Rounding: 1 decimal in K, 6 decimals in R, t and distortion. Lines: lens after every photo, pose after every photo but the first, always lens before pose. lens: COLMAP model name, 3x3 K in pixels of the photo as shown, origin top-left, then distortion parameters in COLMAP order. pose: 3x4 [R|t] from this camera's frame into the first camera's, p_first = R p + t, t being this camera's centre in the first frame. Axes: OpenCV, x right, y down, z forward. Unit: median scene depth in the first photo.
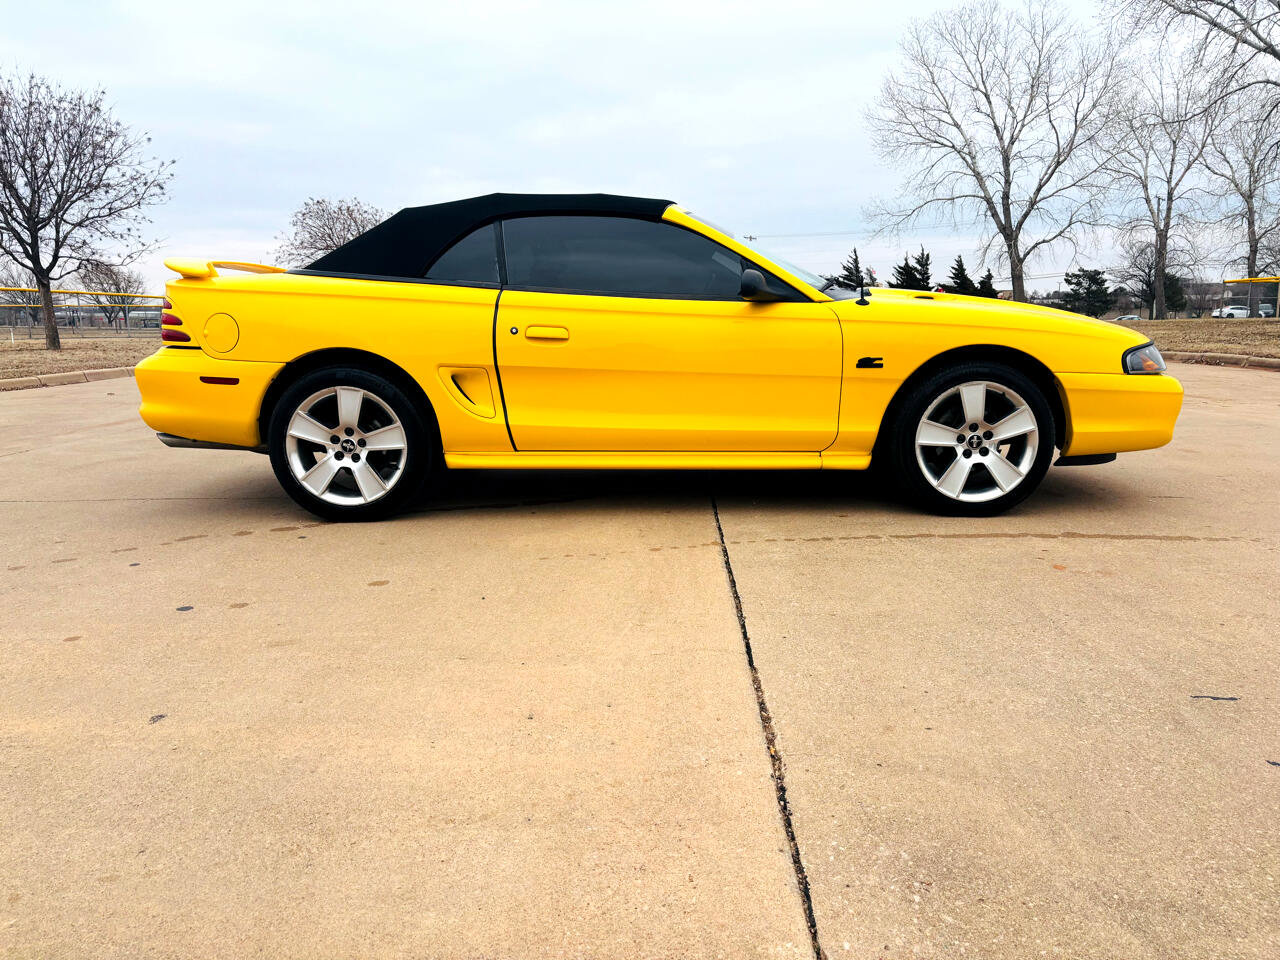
lens RADIAL K [[967.3, 0, 635.1], [0, 967.3, 480.9], [0, 0, 1]] dist [0.027879, -0.006212]
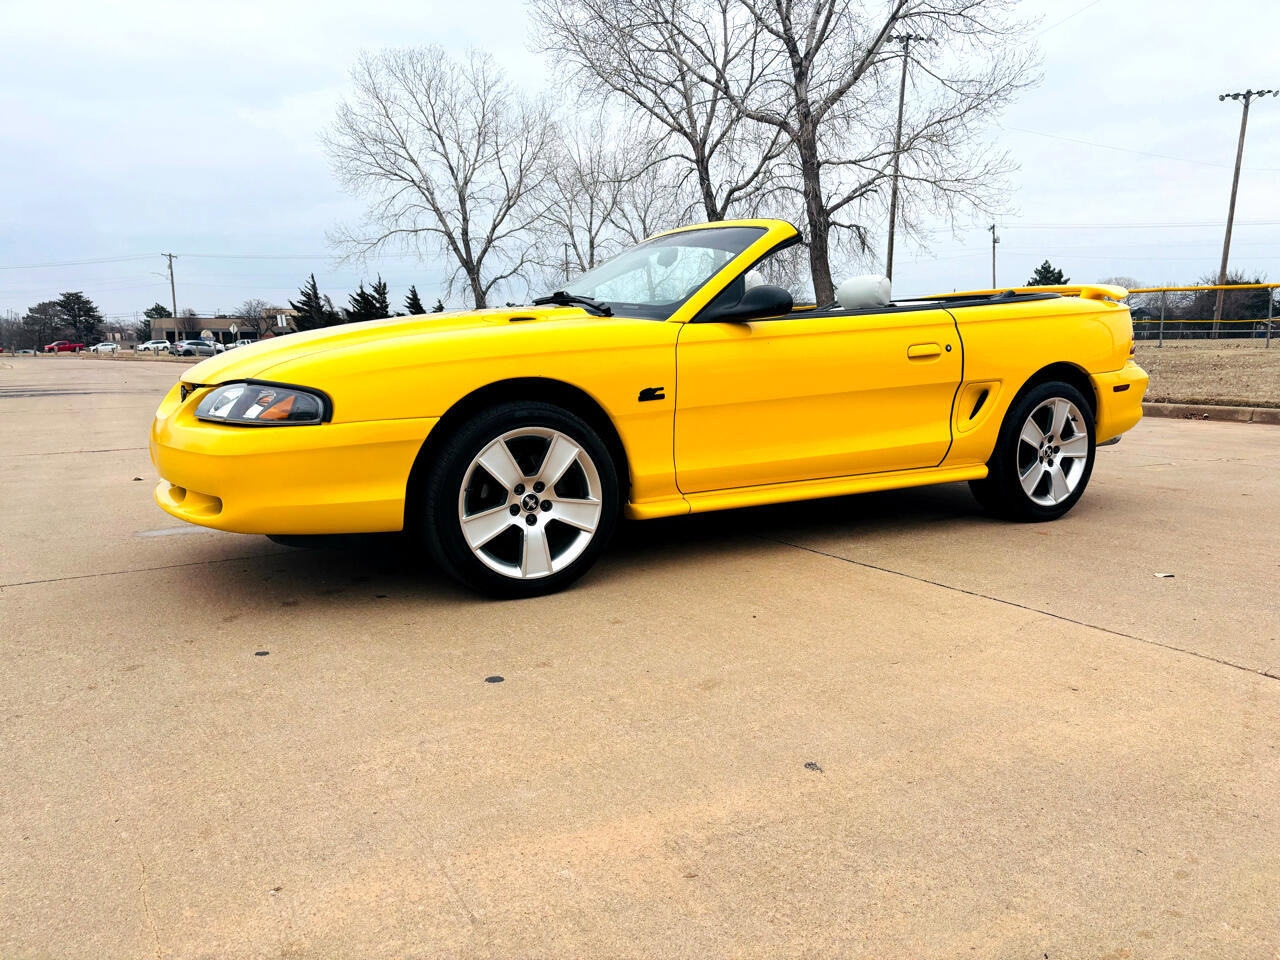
lens RADIAL K [[966.2, 0, 646.7], [0, 966.2, 475.0], [0, 0, 1]] dist [0.035987, -0.026998]
pose [[0.835908, -0.066745, 0.544796, -0.050394], [0.085108, 0.996335, -0.008522, -0.001646], [-0.542231, 0.053490, 0.838525, 0.013888]]
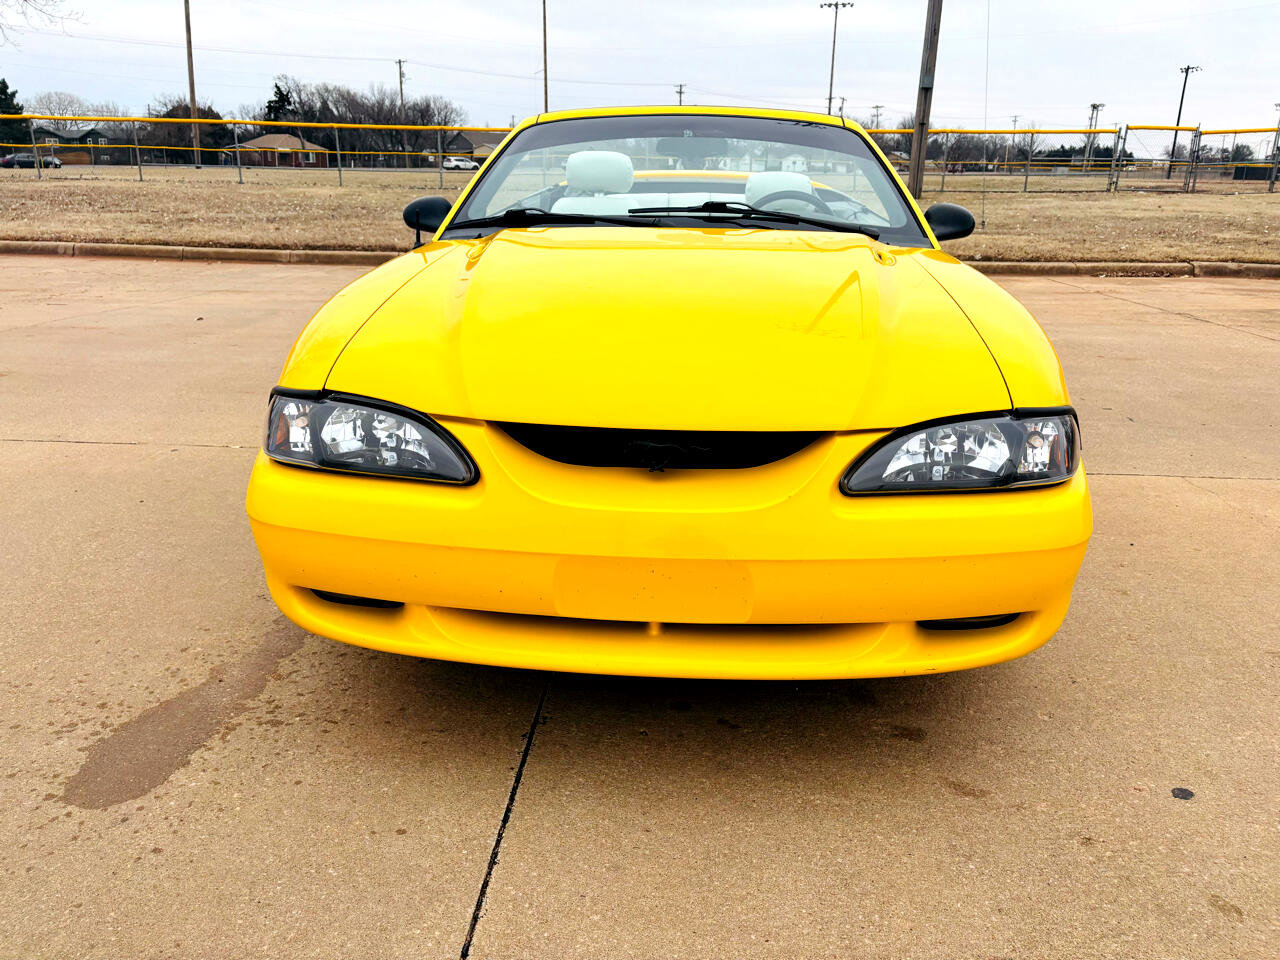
lens RADIAL K [[958.7, 0, 642.6], [0, 958.7, 483.5], [0, 0, 1]] dist [0.063240, -0.067230]
pose [[0.012988, -0.296641, 0.954901, -0.074332], [0.151965, 0.944474, 0.291335, -0.021236], [-0.988301, 0.141327, 0.057346, 0.093732]]
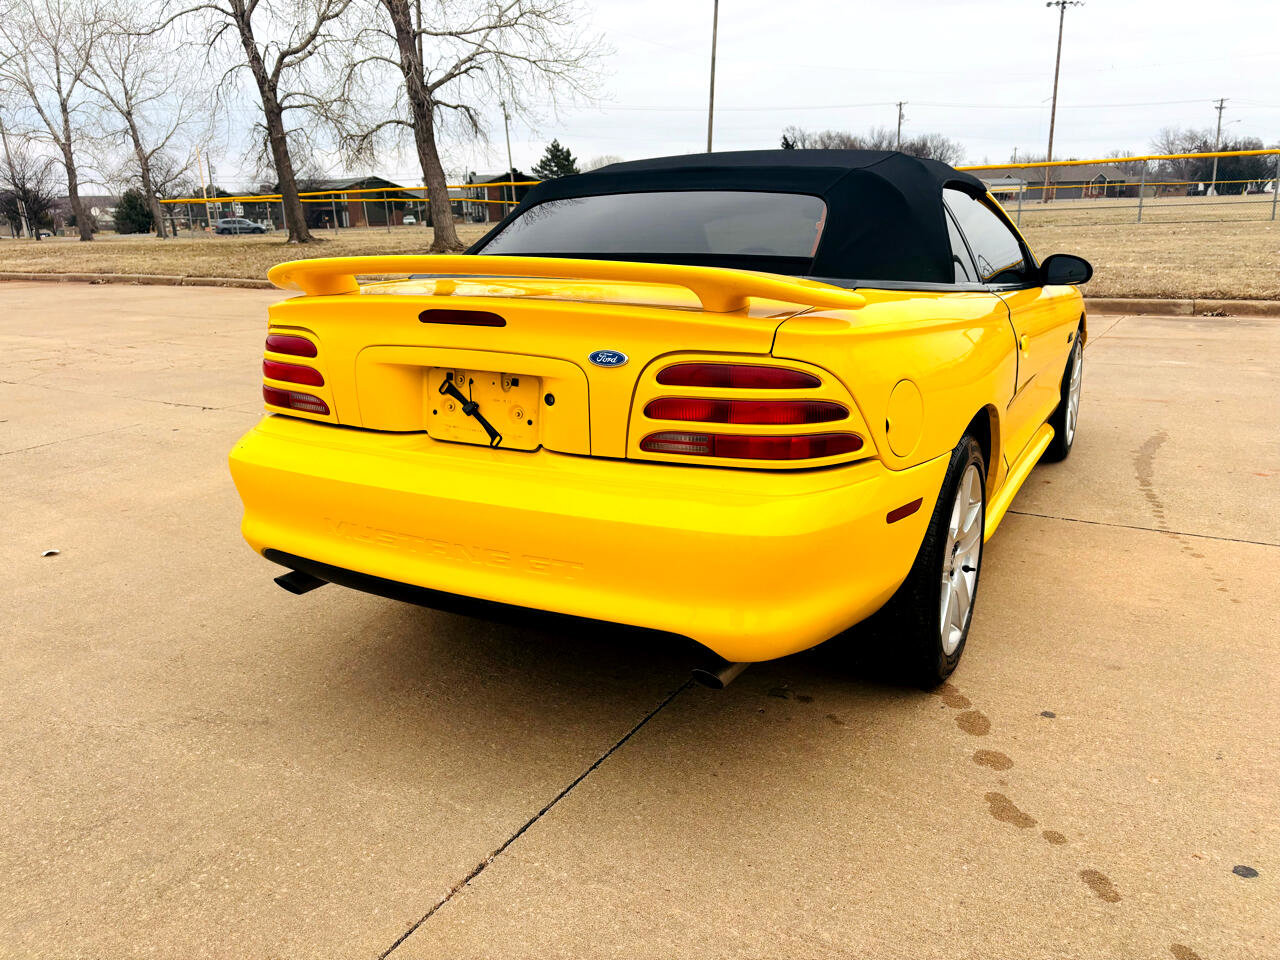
lens RADIAL K [[965.9, 0, 645.8], [0, 965.9, 475.2], [0, 0, 1]] dist [0.048702, -0.045072]
pose [[0.471588, -0.230320, 0.851209, -0.080999], [0.163266, 0.971404, 0.172390, -0.020363], [-0.866573, 0.057676, 0.495706, 0.075933]]
